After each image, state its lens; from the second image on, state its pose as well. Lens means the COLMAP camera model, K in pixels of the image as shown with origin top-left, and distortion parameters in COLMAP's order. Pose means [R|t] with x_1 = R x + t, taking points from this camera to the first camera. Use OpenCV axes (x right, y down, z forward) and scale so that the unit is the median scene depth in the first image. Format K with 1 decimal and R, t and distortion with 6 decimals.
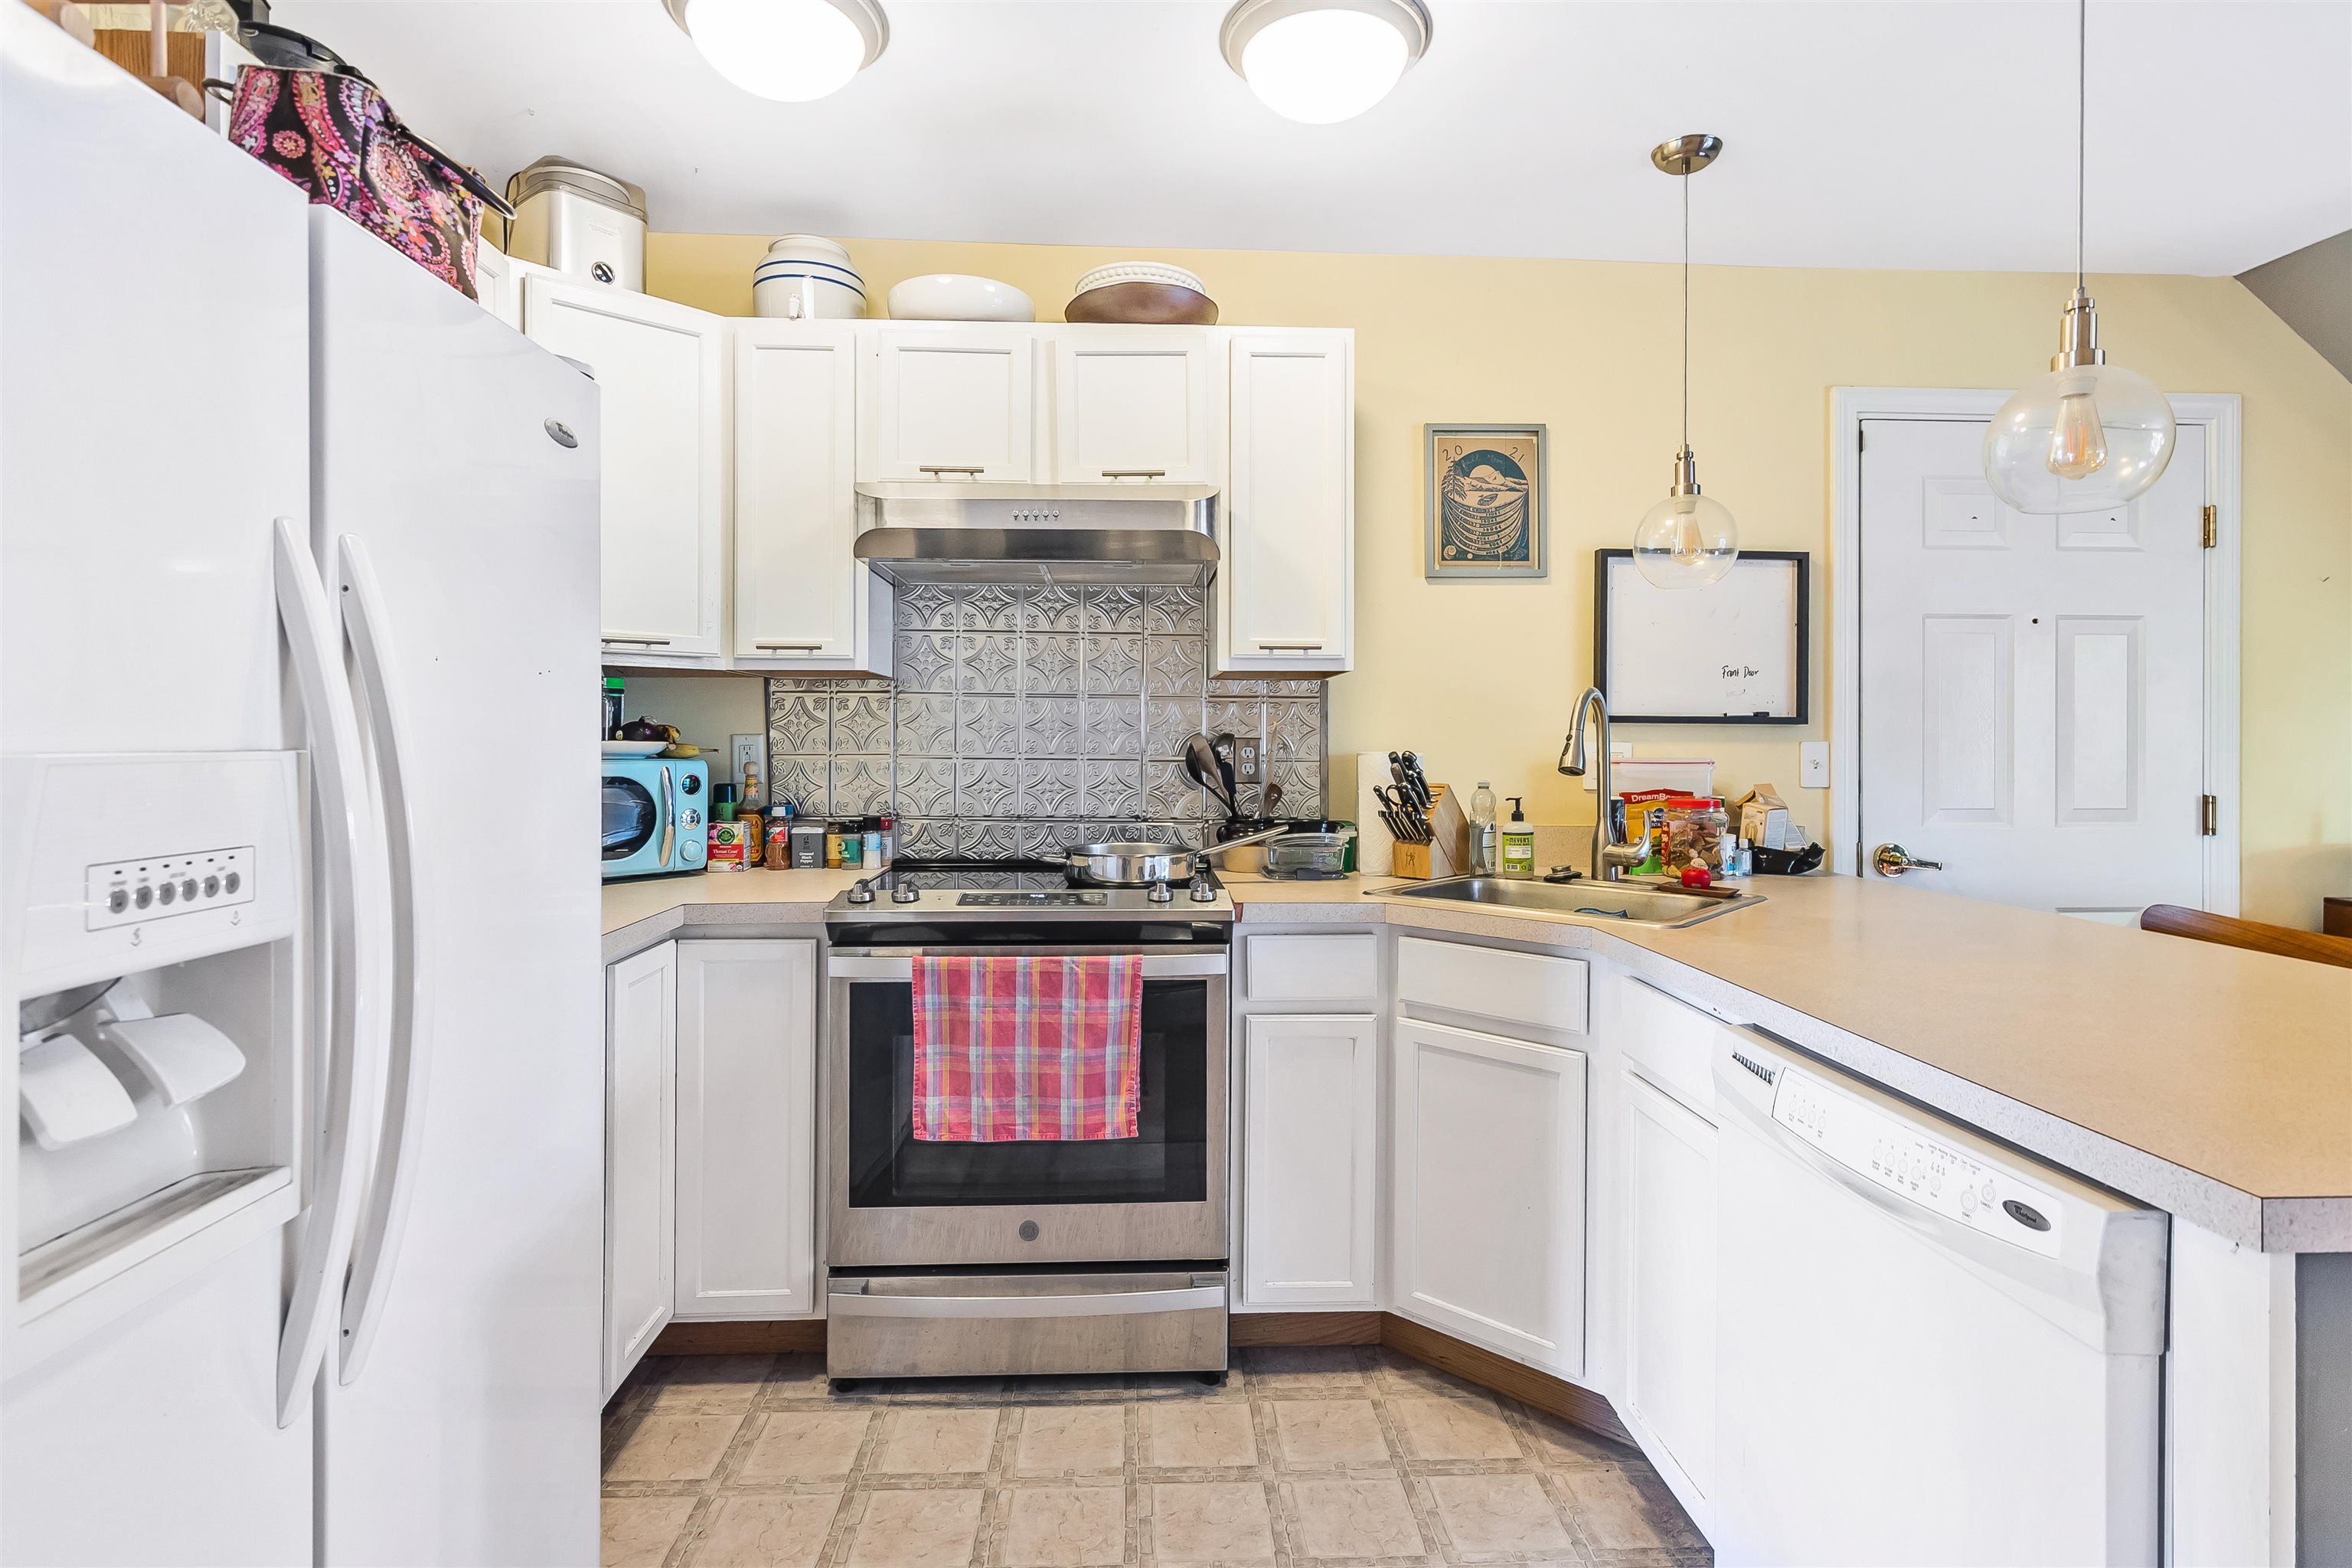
lens RADIAL K [[1154.8, 0, 1185.0], [0, 1154.8, 741.8], [0, 0, 1]] dist [0.000291, 0.000296]
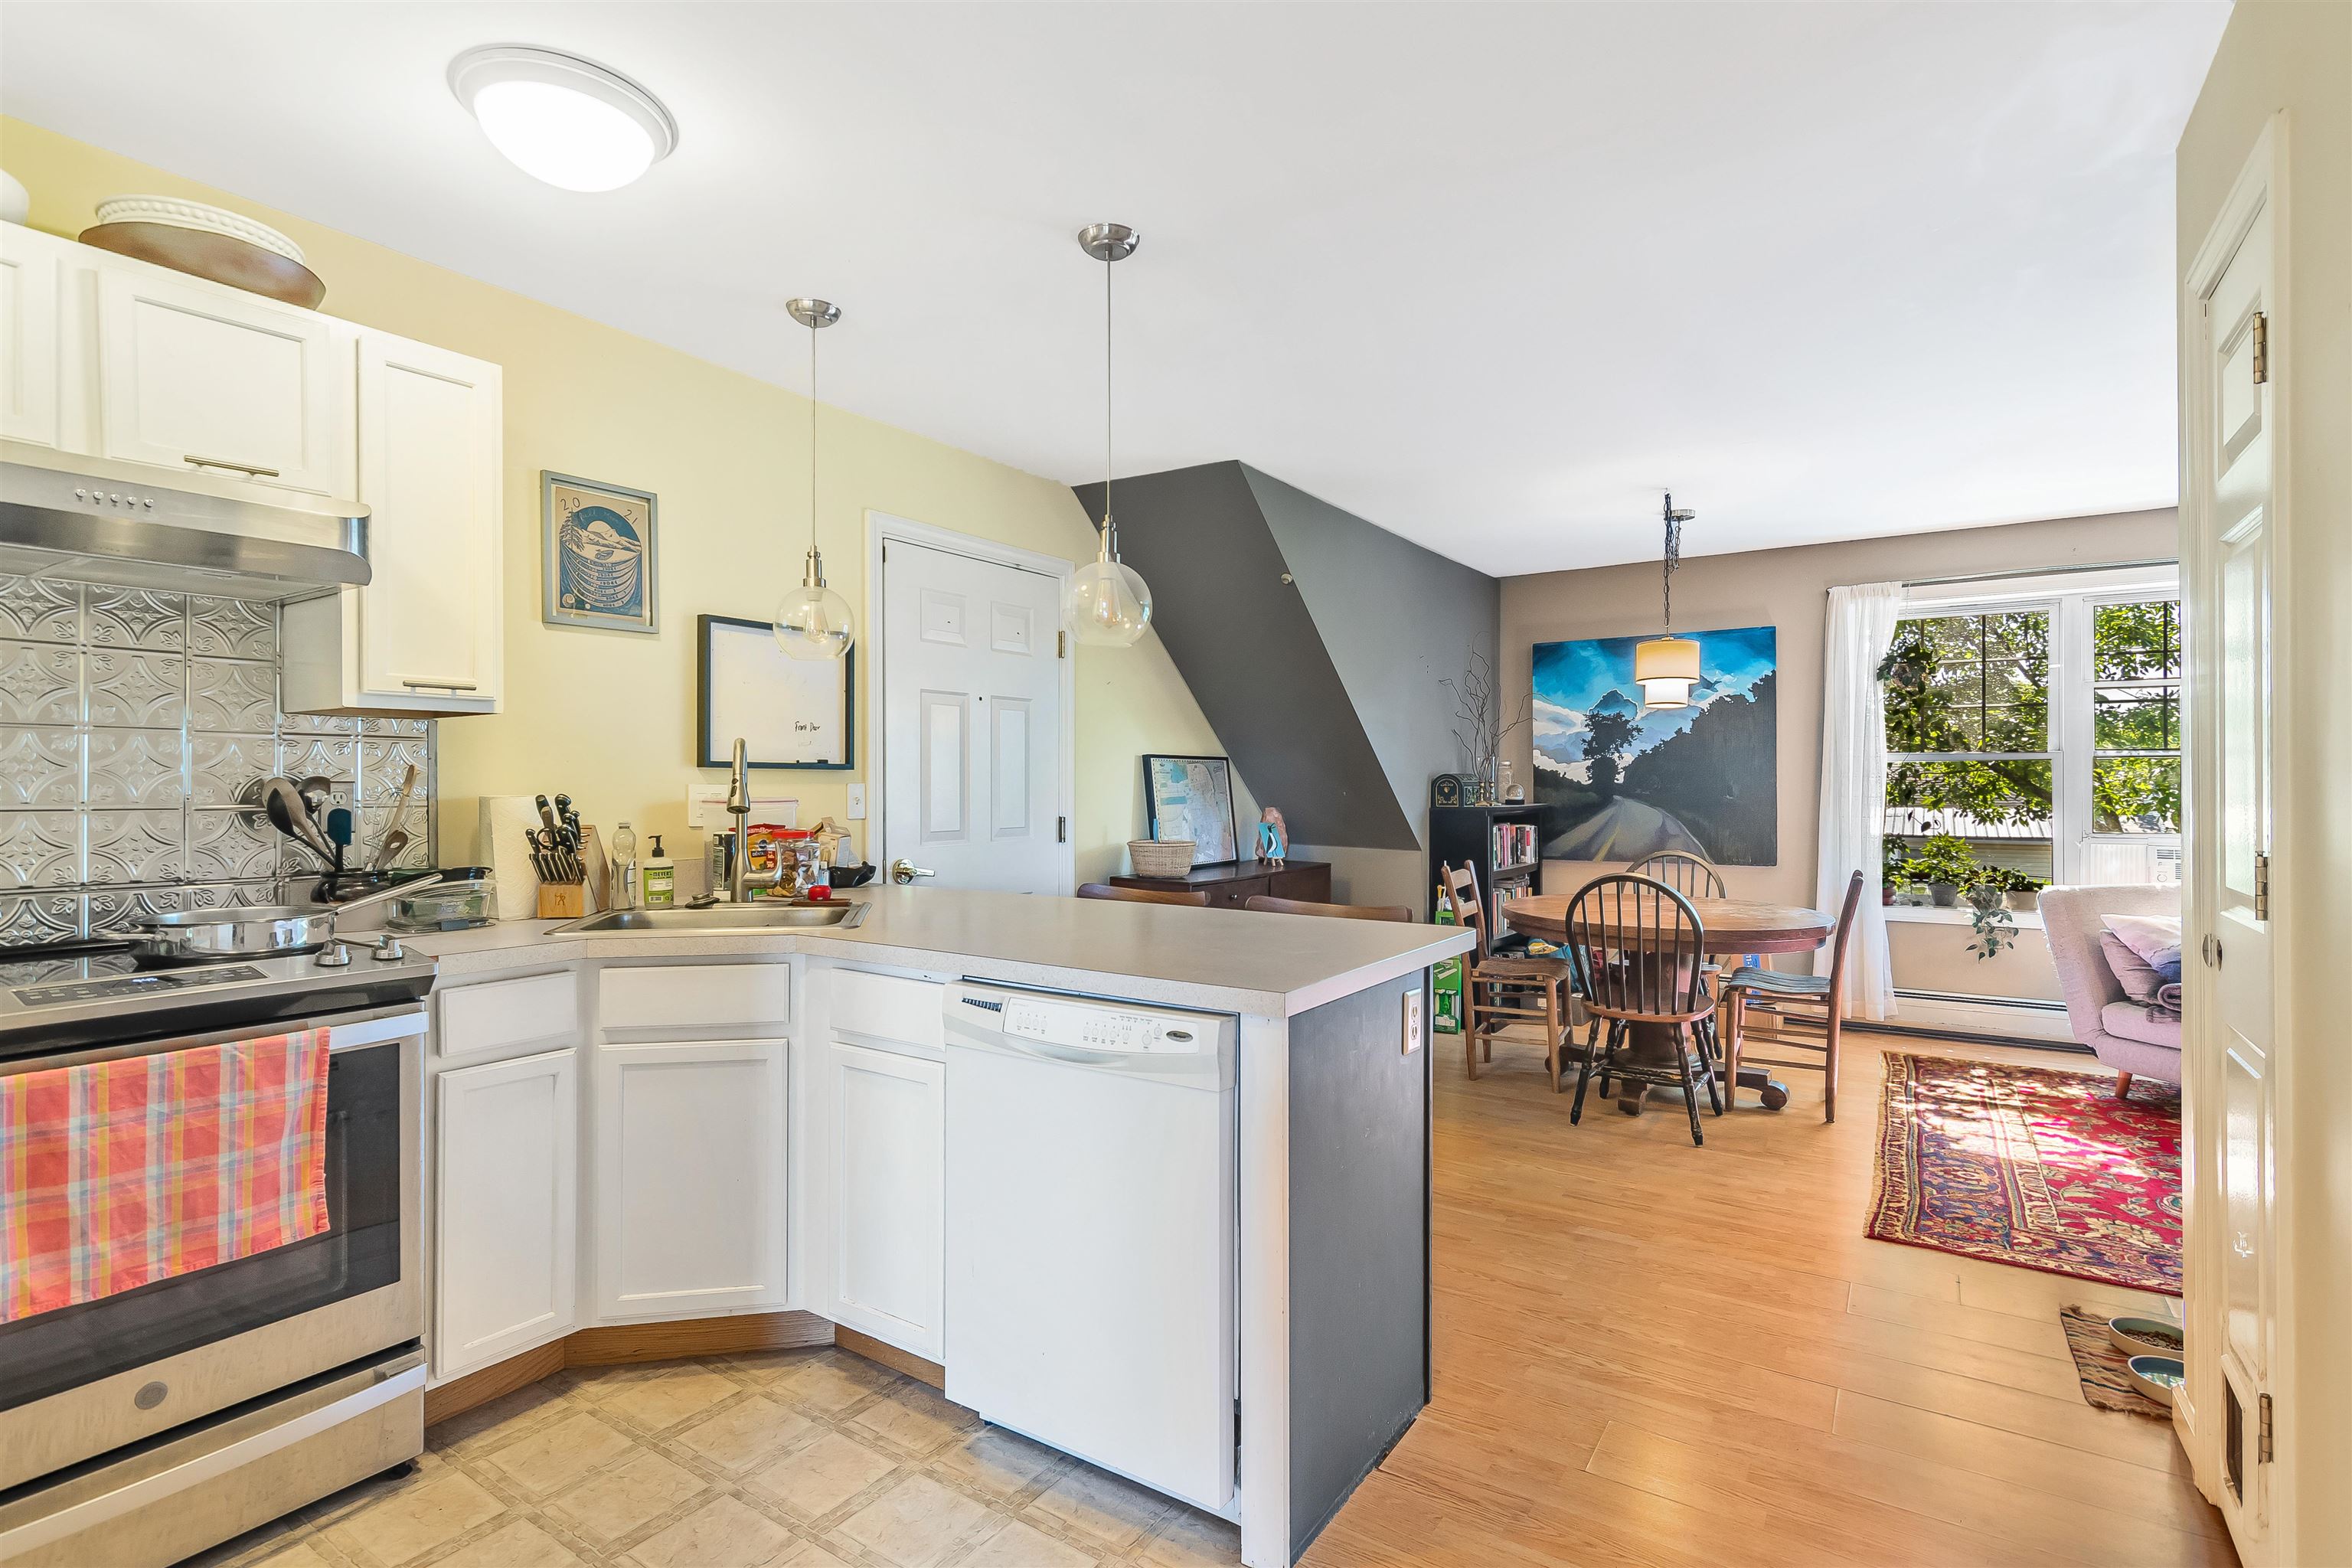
lens RADIAL K [[1128.2, 0, 1170.1], [0, 1128.2, 788.0], [0, 0, 1]] dist [-0.003769, 0.004841]
pose [[0.598714, -0.006970, 0.800932, -0.294570], [0.002536, 0.999974, 0.006806, -0.003082], [-0.800959, -0.002044, 0.598716, -0.034494]]
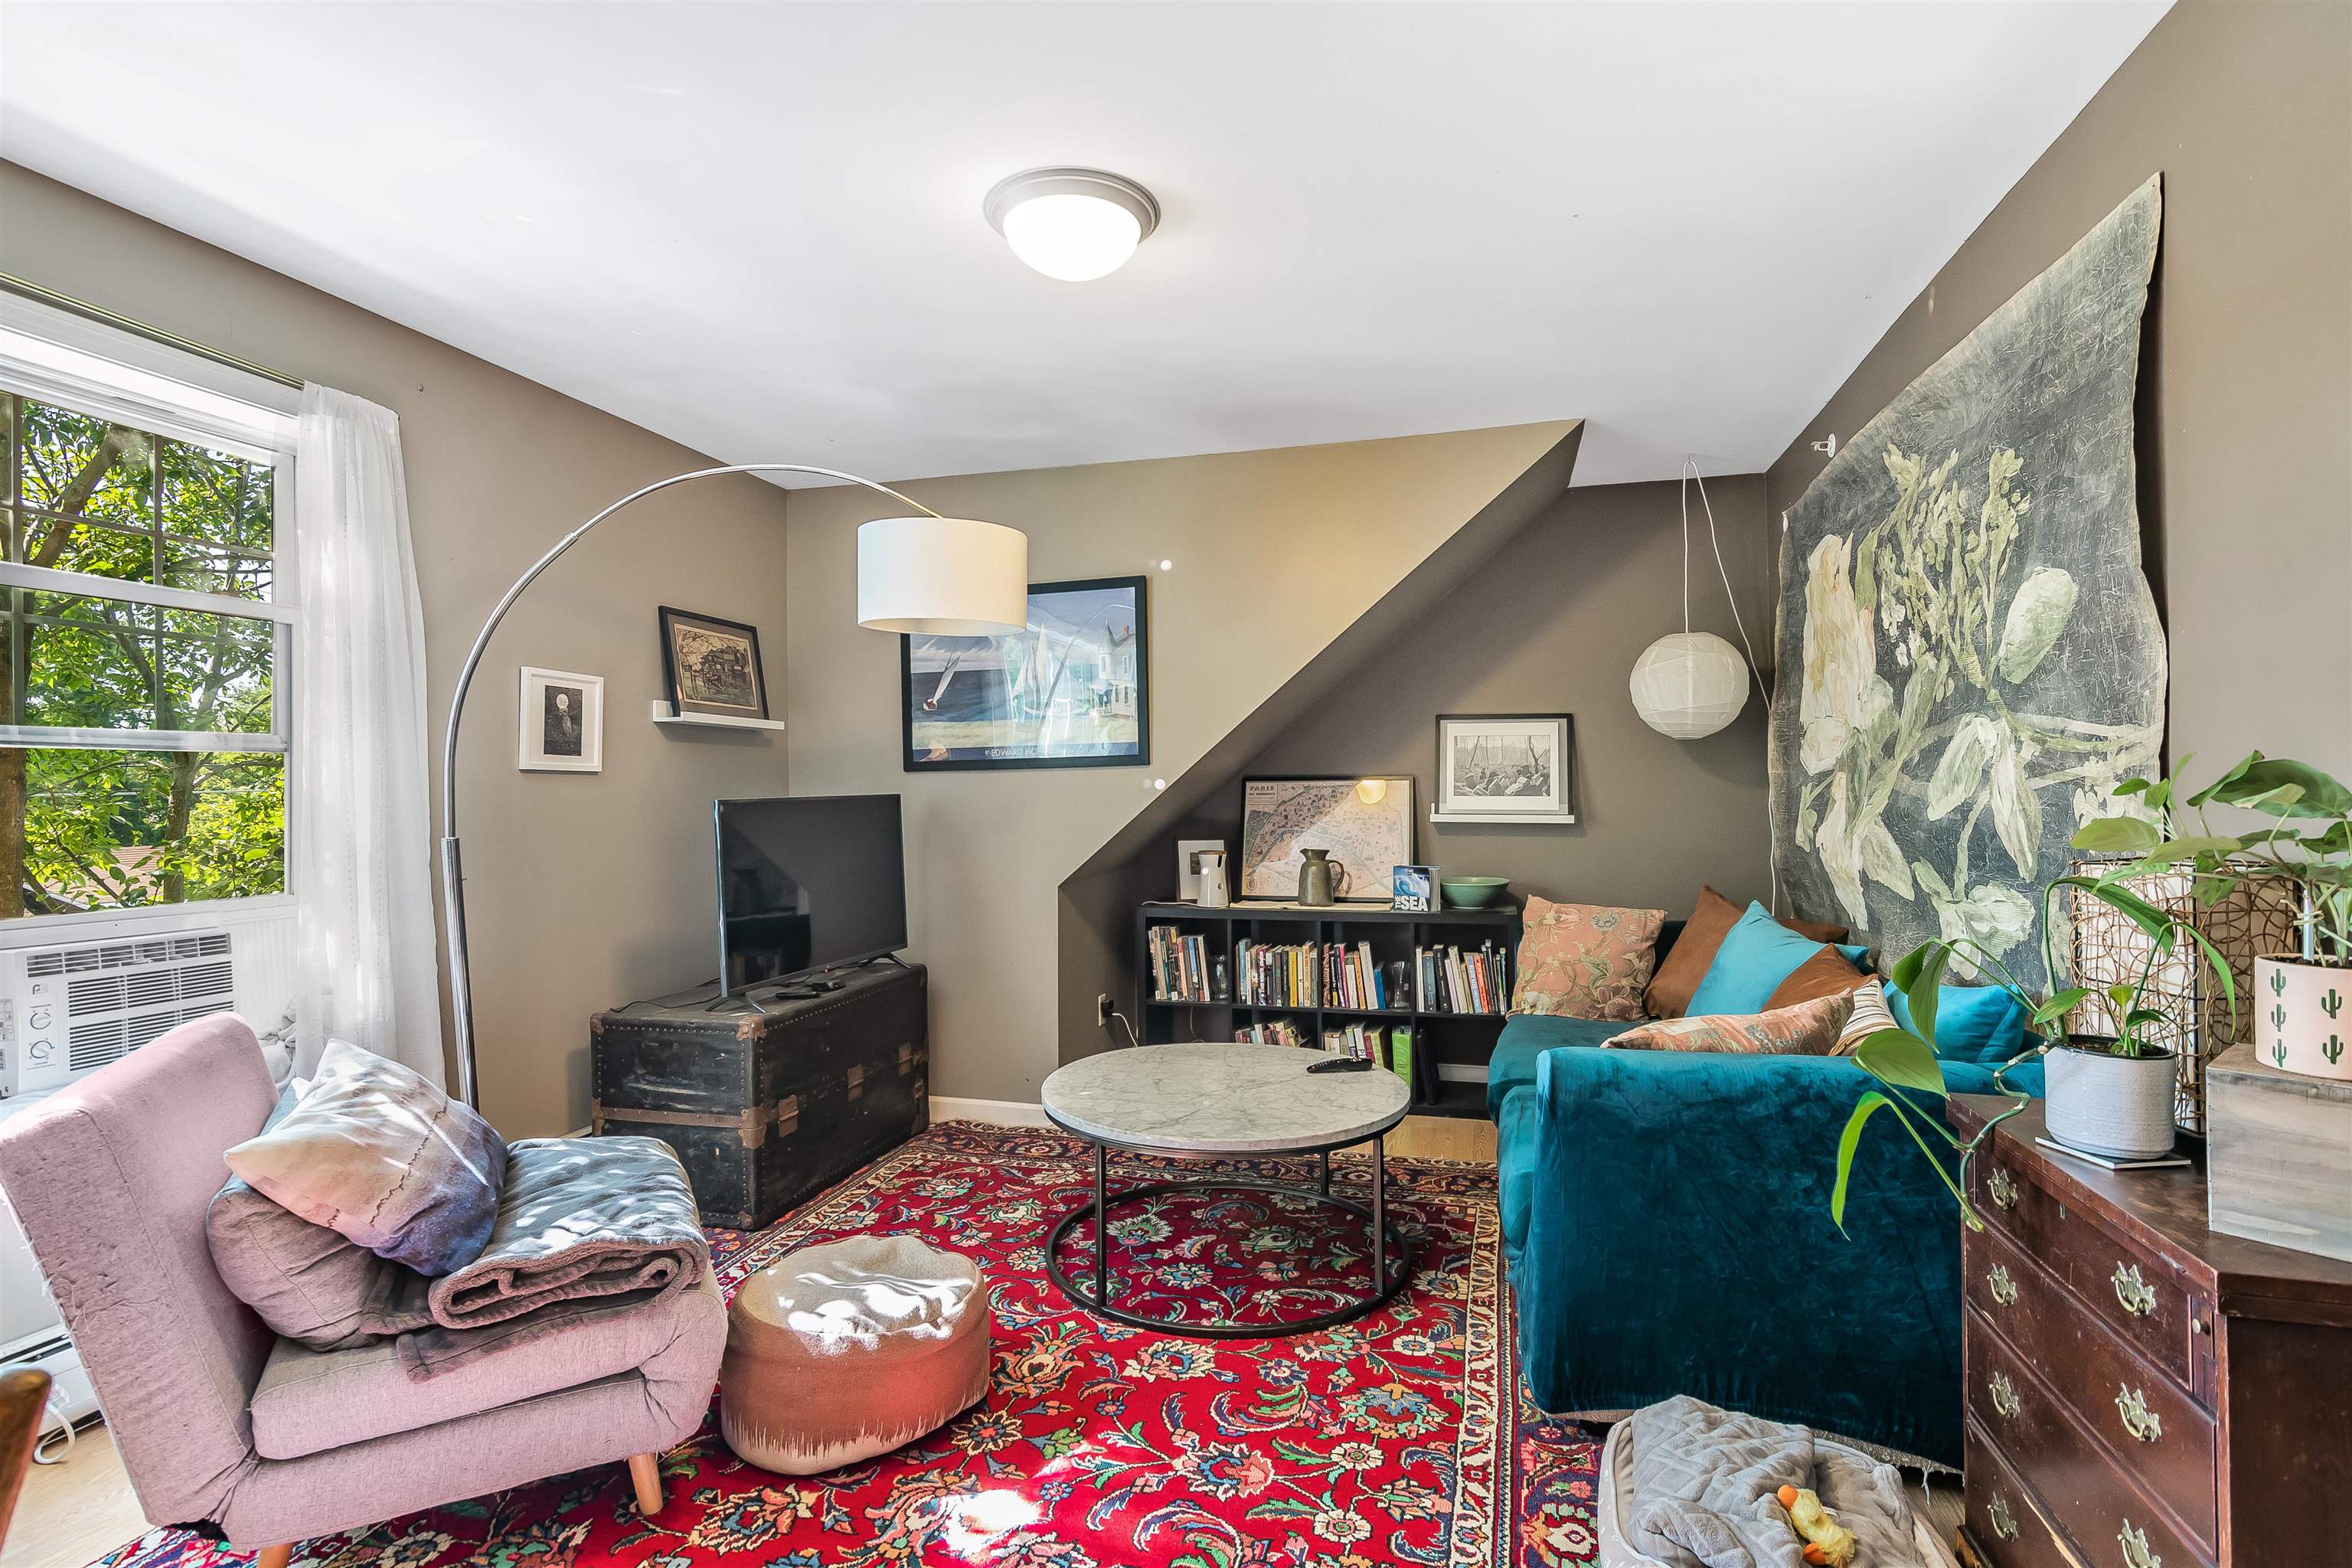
lens RADIAL K [[1131.7, 0, 1176.0], [0, 1131.7, 784.0], [0, 0, 1]] dist [-0.001292, 0.001007]
pose [[-0.945909, 0.008590, 0.324319, 1.254602], [0.005721, 0.999936, -0.009800, 0.004690], [-0.324382, -0.007414, -0.945897, 0.307078]]
